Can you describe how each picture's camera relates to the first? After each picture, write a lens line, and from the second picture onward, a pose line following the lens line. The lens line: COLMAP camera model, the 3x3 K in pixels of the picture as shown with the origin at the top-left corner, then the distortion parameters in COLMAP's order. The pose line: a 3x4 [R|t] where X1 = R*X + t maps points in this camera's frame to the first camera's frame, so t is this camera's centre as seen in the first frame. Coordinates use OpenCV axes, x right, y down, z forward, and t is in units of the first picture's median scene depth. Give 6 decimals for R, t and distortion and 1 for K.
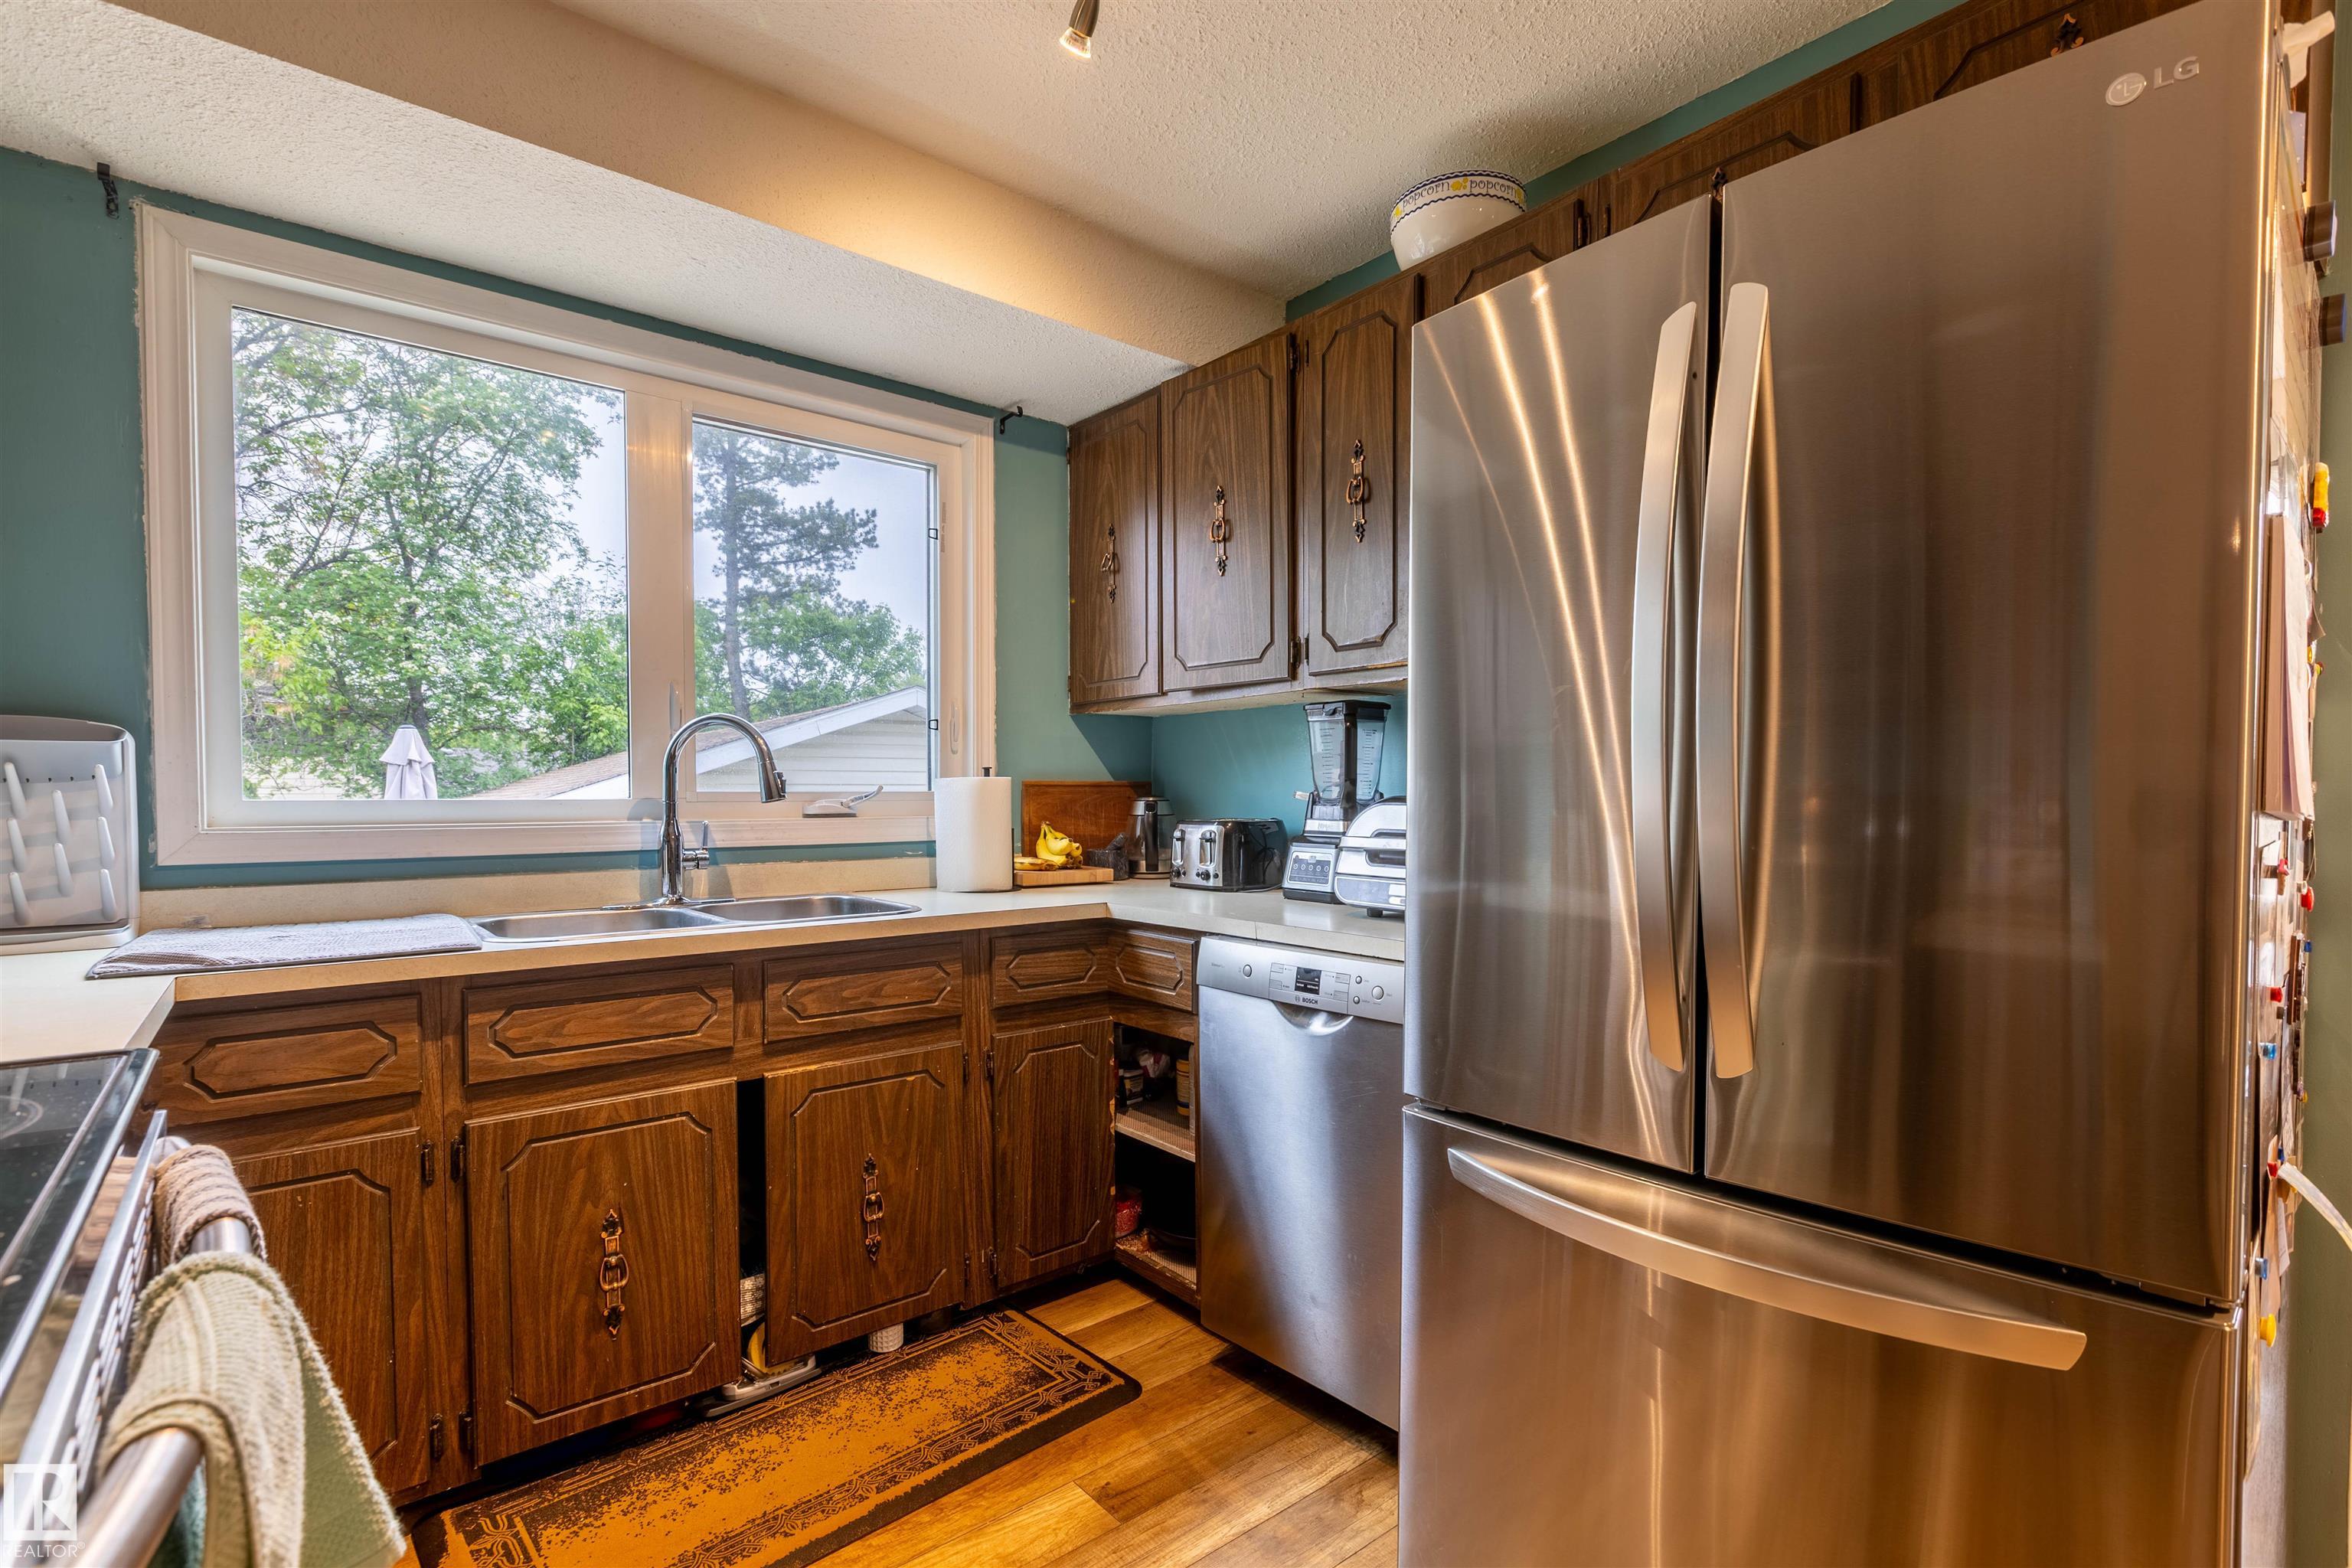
lens RADIAL K [[1071.8, 0, 1171.7], [0, 1071.8, 820.1], [0, 0, 1]] dist [-0.000058, -0.000739]
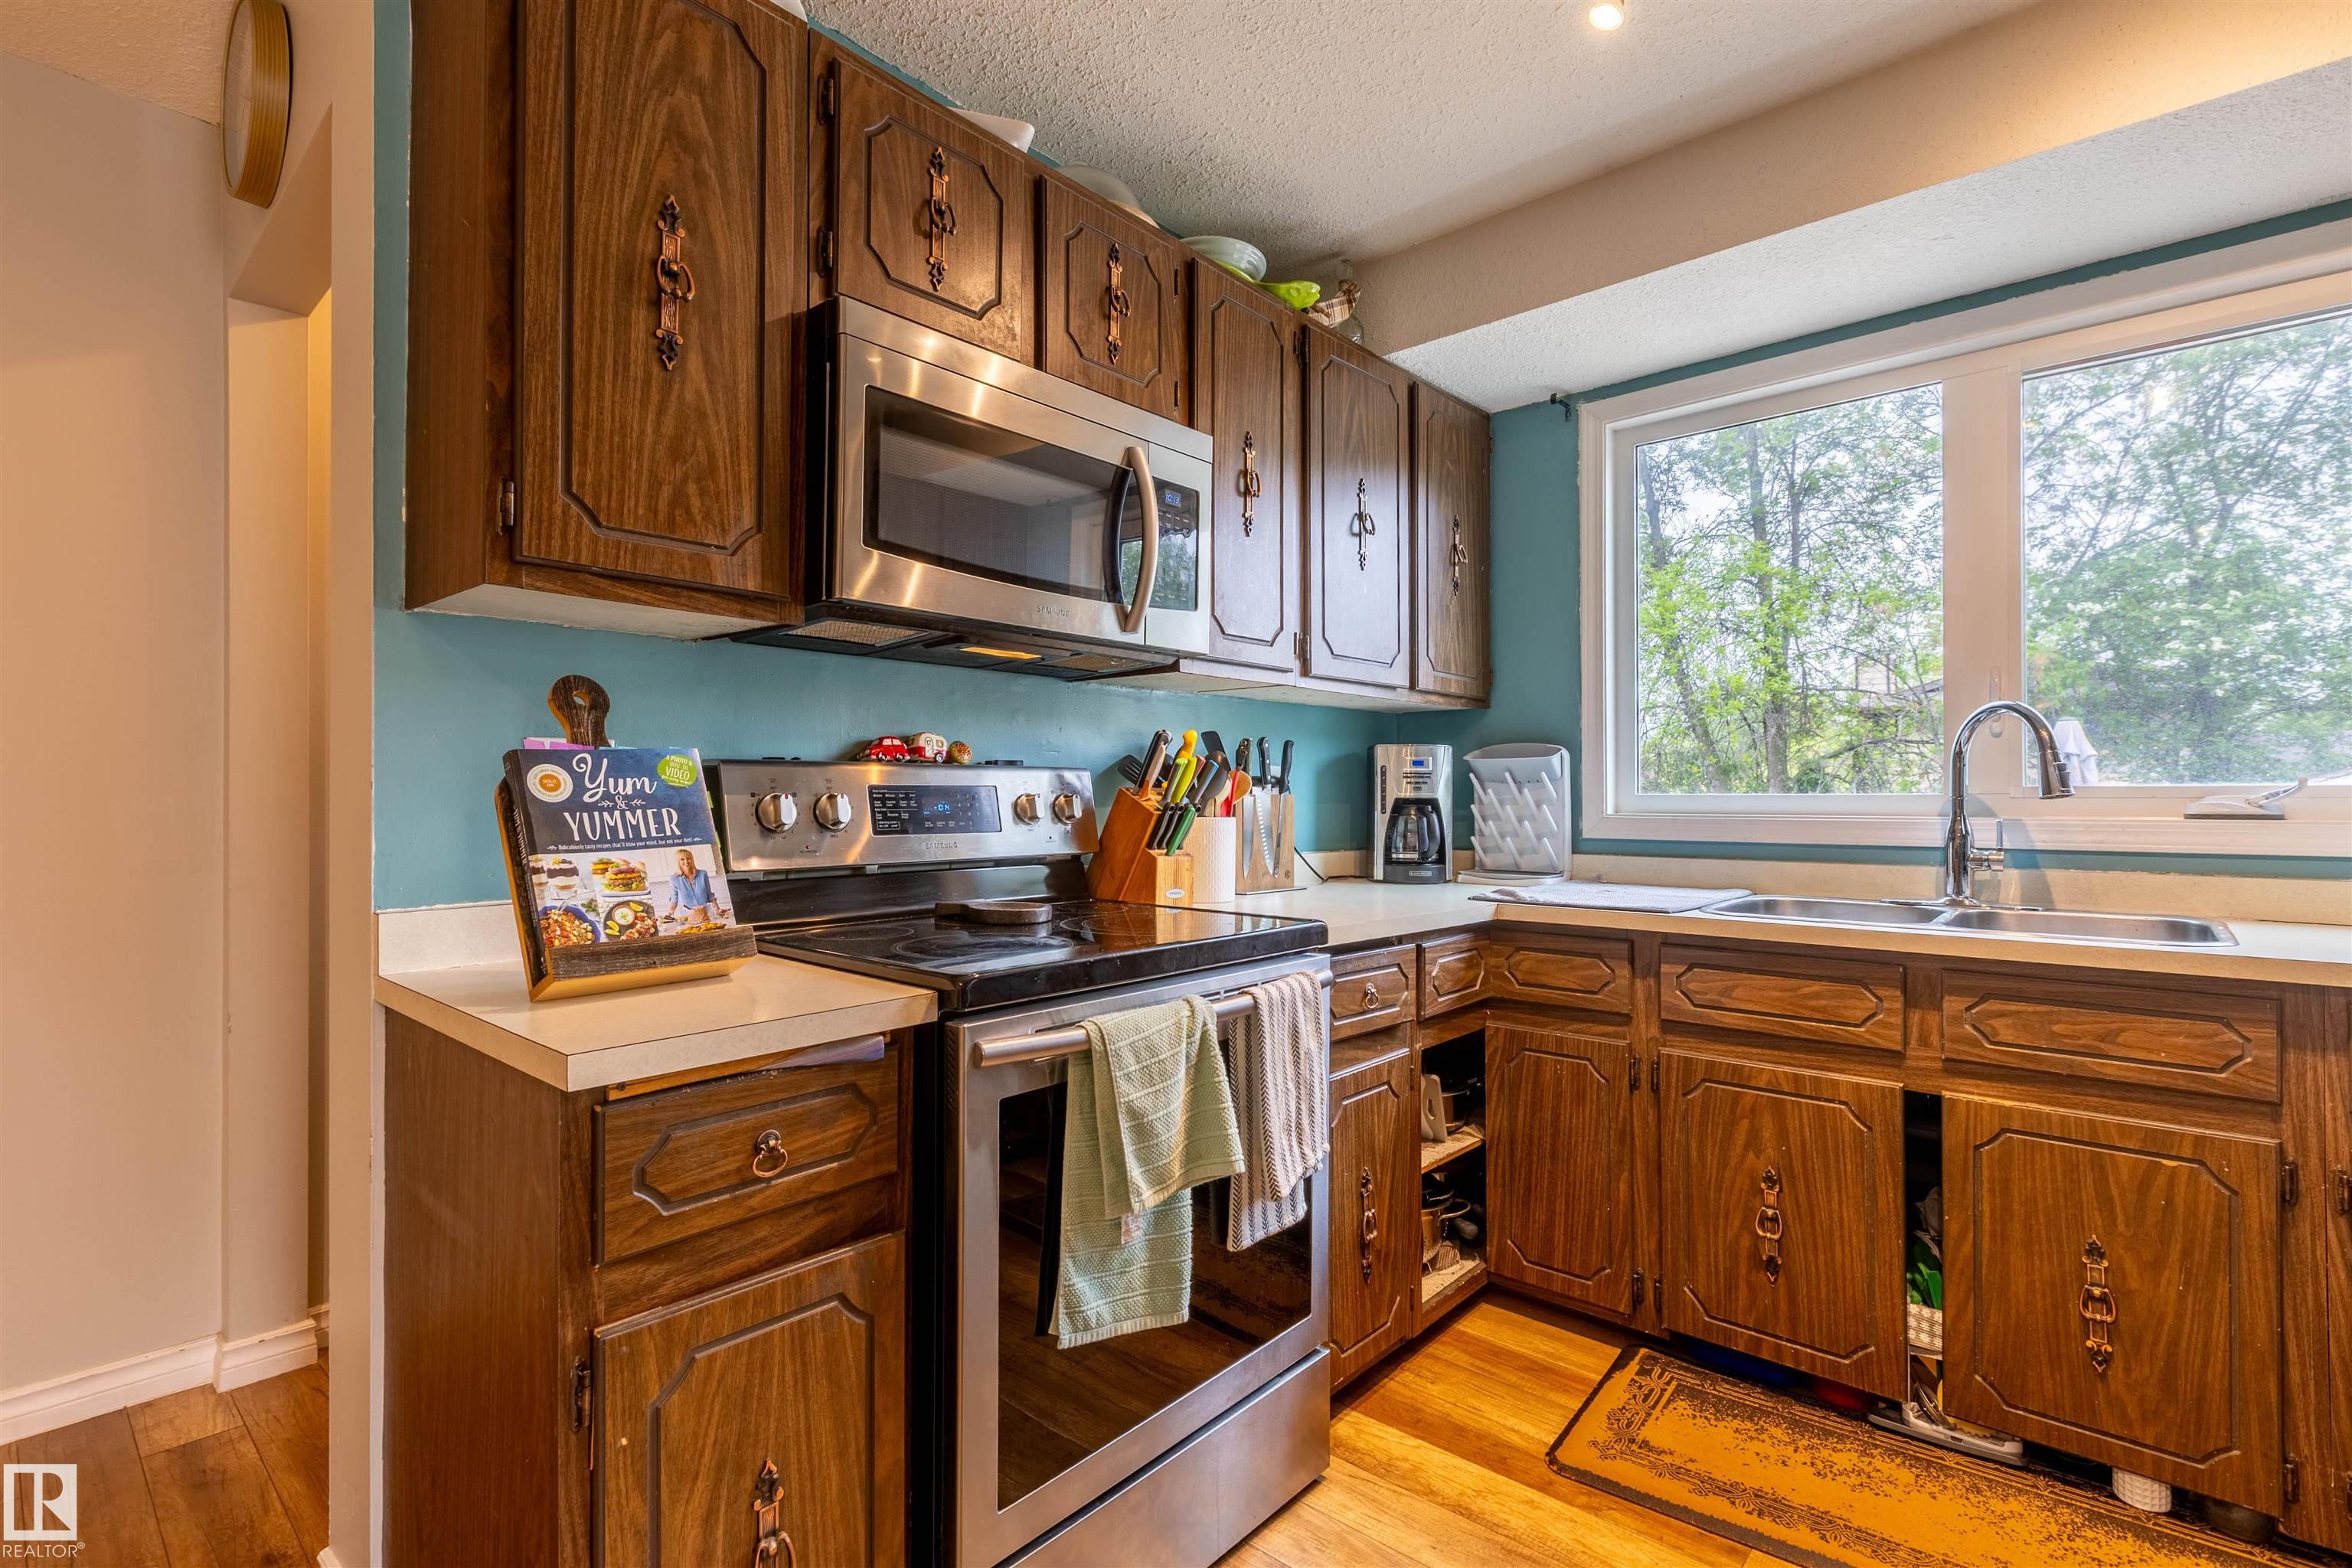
lens RADIAL K [[1078.0, 0, 1179.7], [0, 1078.0, 779.2], [0, 0, 1]] dist [0.000723, -0.000472]
pose [[0.152864, -0.010769, -0.988189, 0.463352], [-0.021402, 0.999670, -0.014205, -0.006105], [0.988016, 0.023321, 0.152583, 0.208490]]
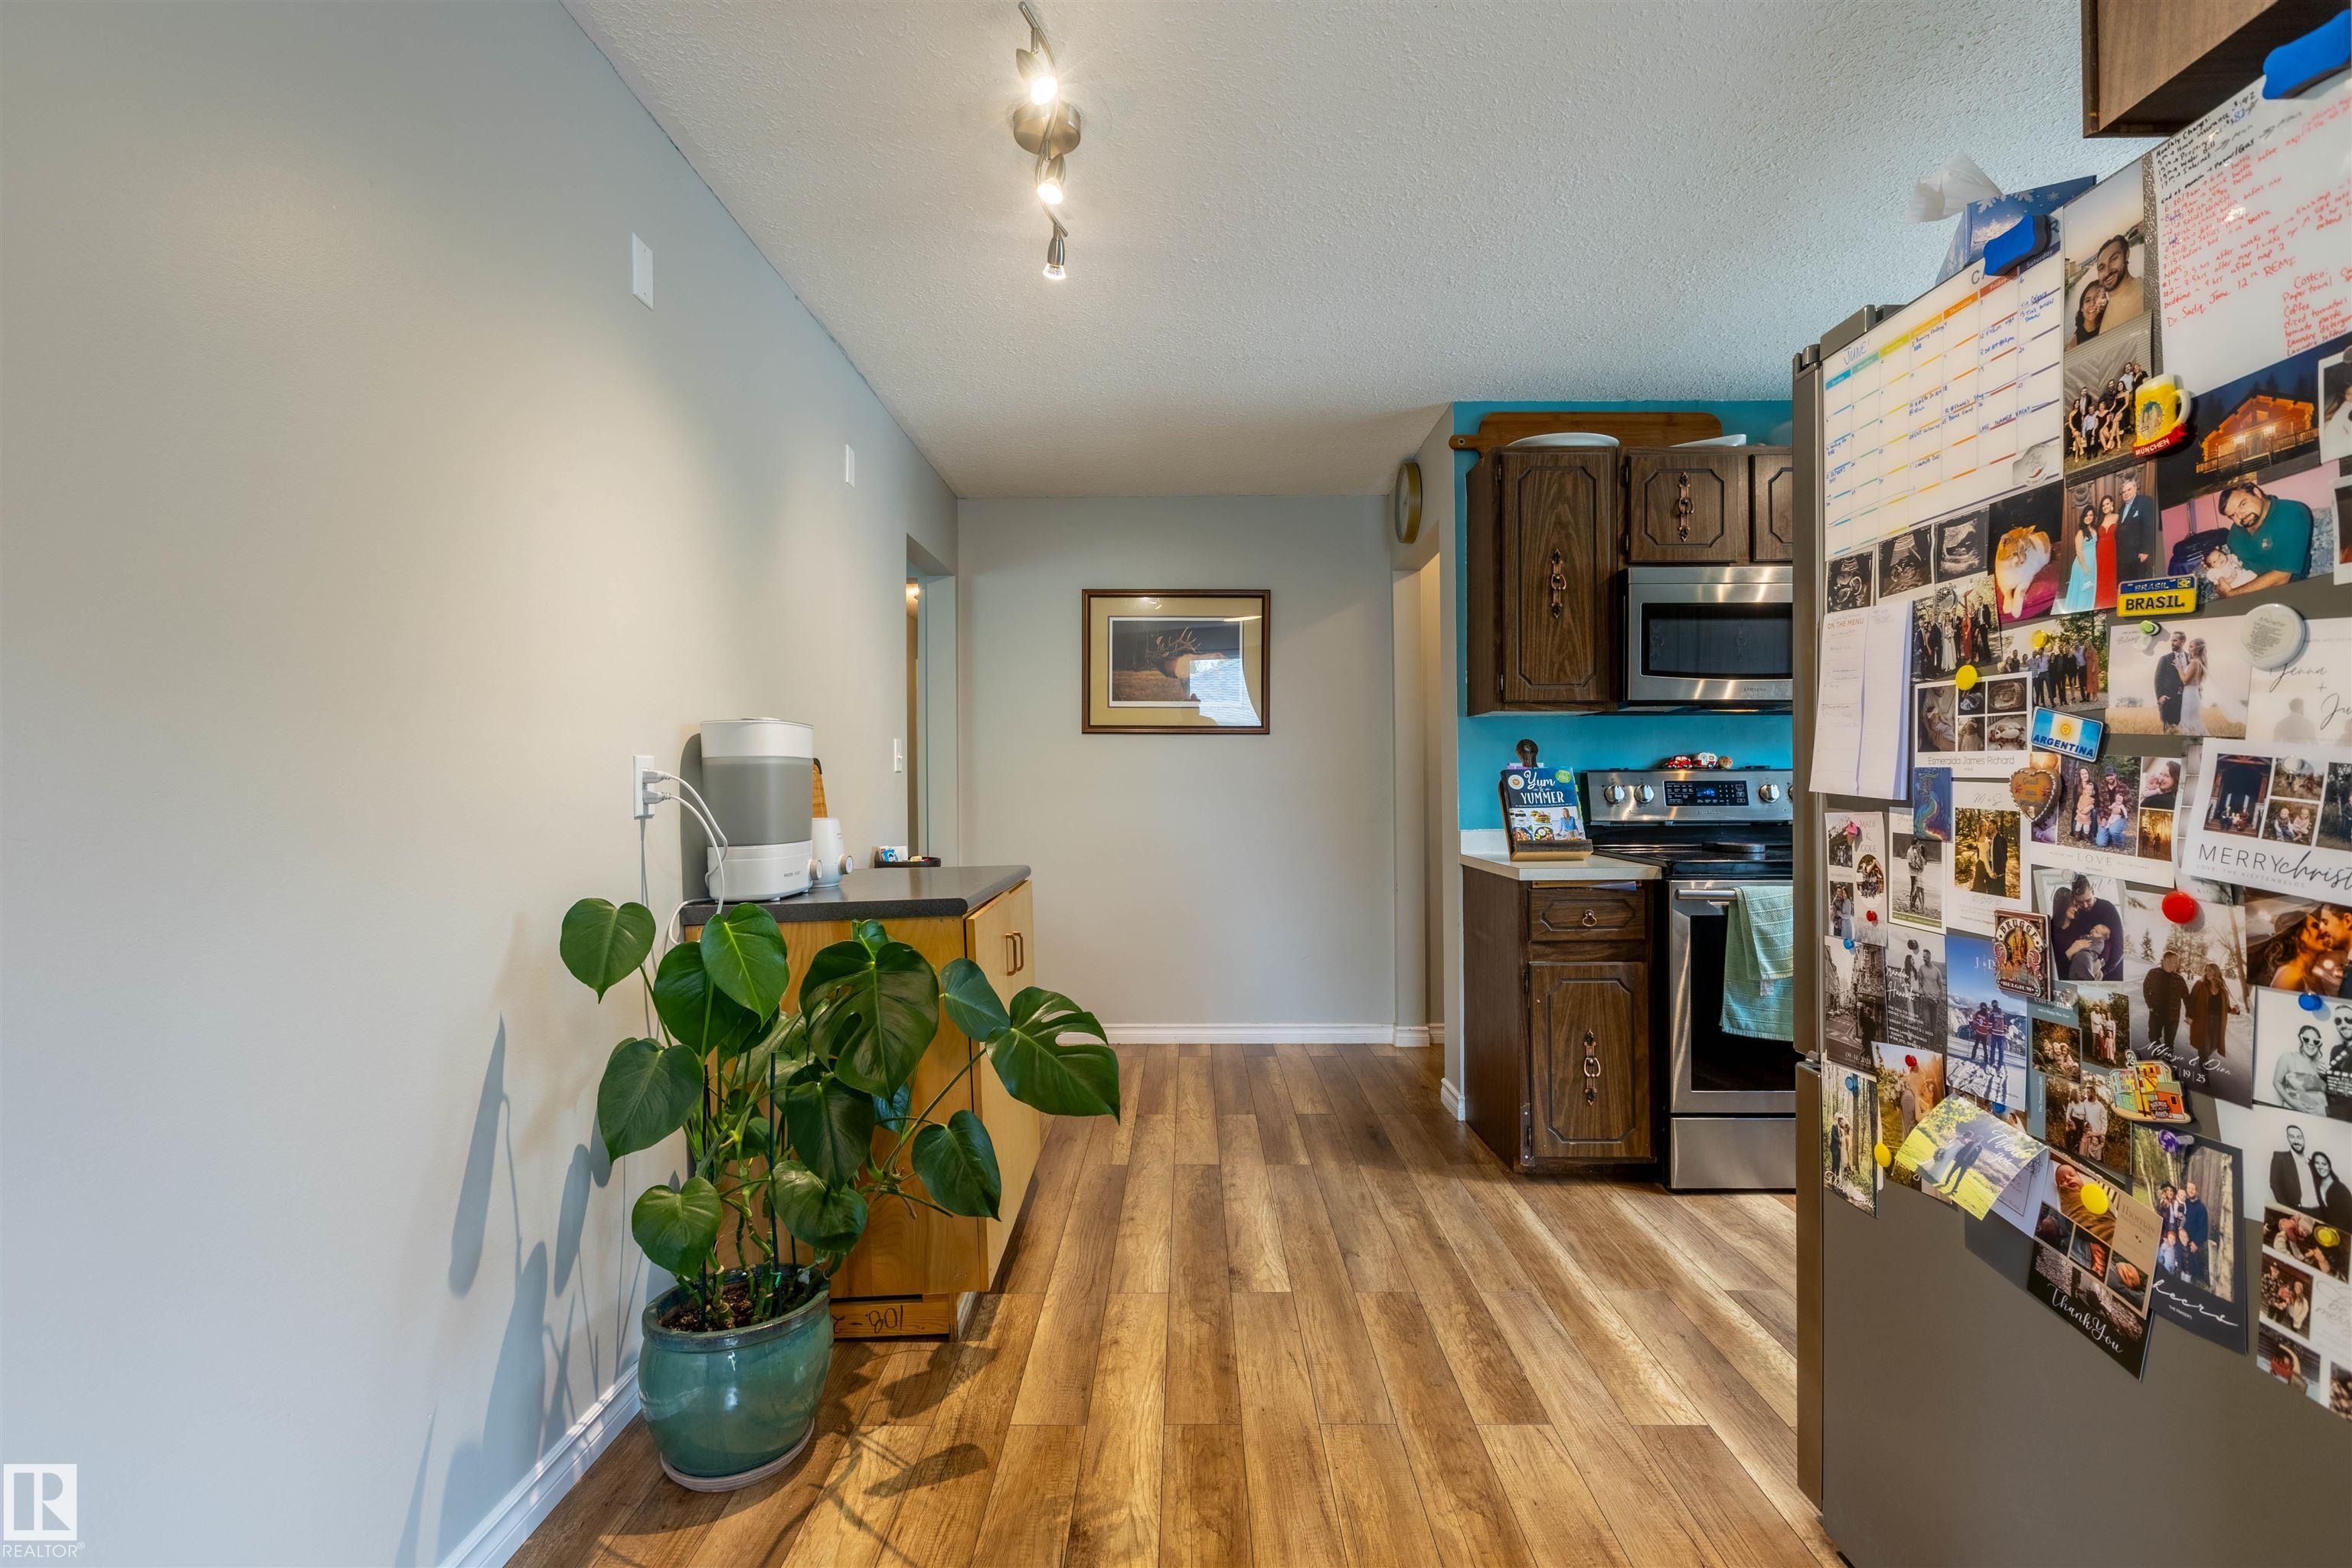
lens RADIAL K [[1018.9, 0, 1186.0], [0, 1018.9, 795.2], [0, 0, 1]] dist [0.000279, 0.000540]
pose [[-0.648555, 0.007760, -0.761128, 1.307139], [-0.009833, 0.999779, 0.018572, -0.008748], [0.761104, 0.019529, -0.648336, 0.571091]]
